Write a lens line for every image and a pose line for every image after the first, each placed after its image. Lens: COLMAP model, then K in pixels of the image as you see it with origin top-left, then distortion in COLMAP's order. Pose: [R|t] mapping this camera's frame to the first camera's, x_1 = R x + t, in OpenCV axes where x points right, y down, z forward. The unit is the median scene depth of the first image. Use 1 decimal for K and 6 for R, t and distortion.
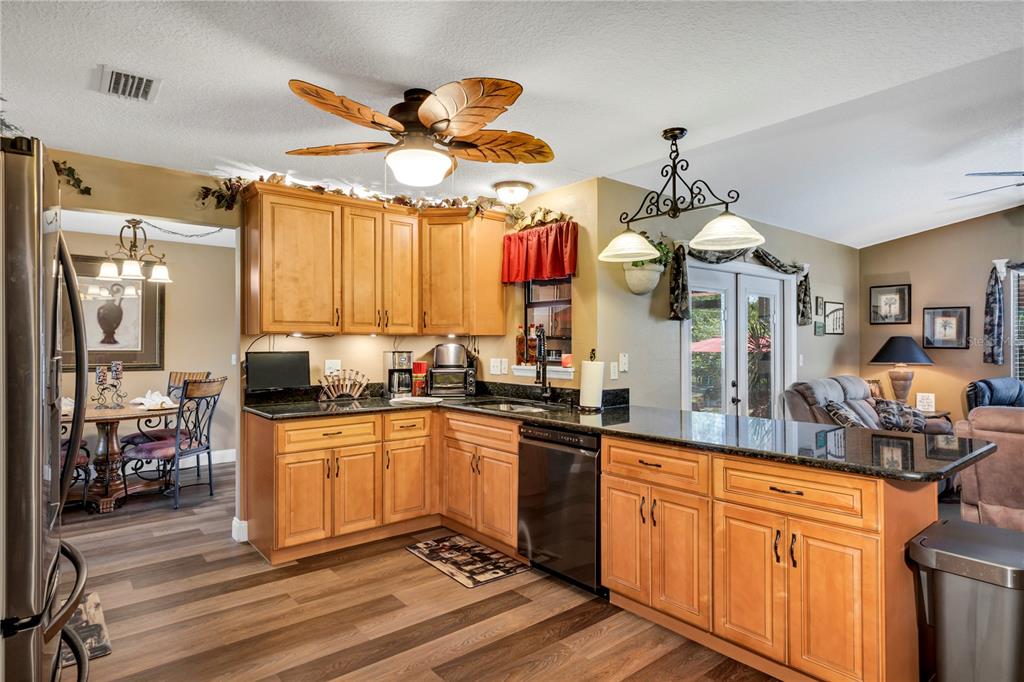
lens RADIAL K [[552.8, 0, 512.0], [0, 552.8, 341.0], [0, 0, 1]] dist [-0.002475, 0.000299]
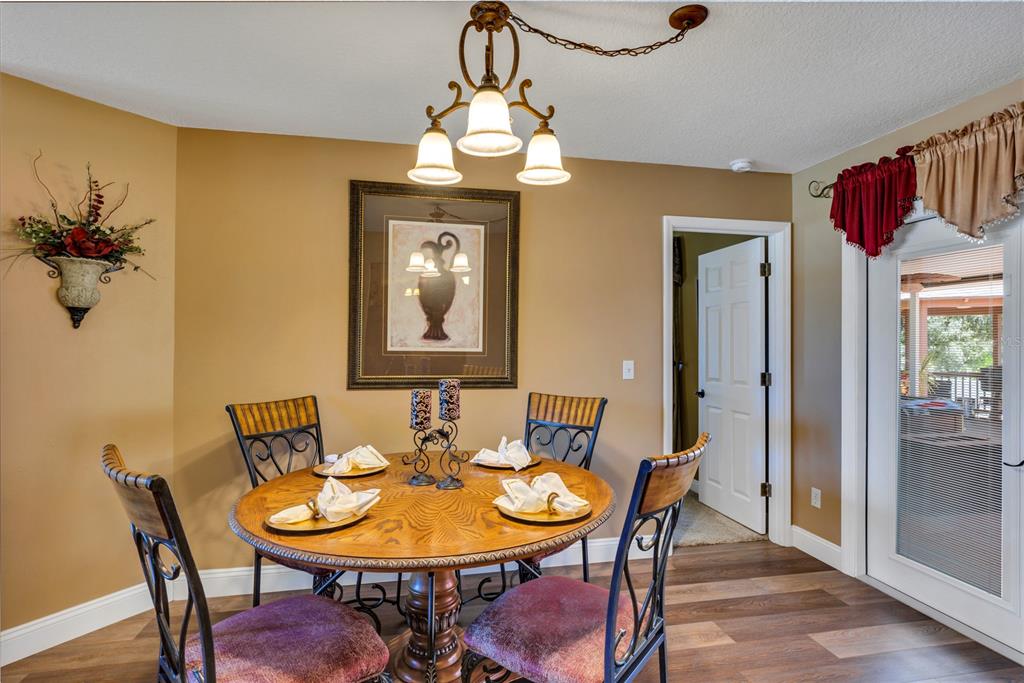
lens RADIAL K [[513.6, 0, 509.9], [0, 513.6, 338.4], [0, 0, 1]] dist [0.000948, 0.000044]
pose [[0.883667, 0.001983, -0.468111, -0.554669], [-0.002477, 0.999997, -0.000441, 0.005147], [0.468109, 0.001549, 0.883670, 0.760906]]
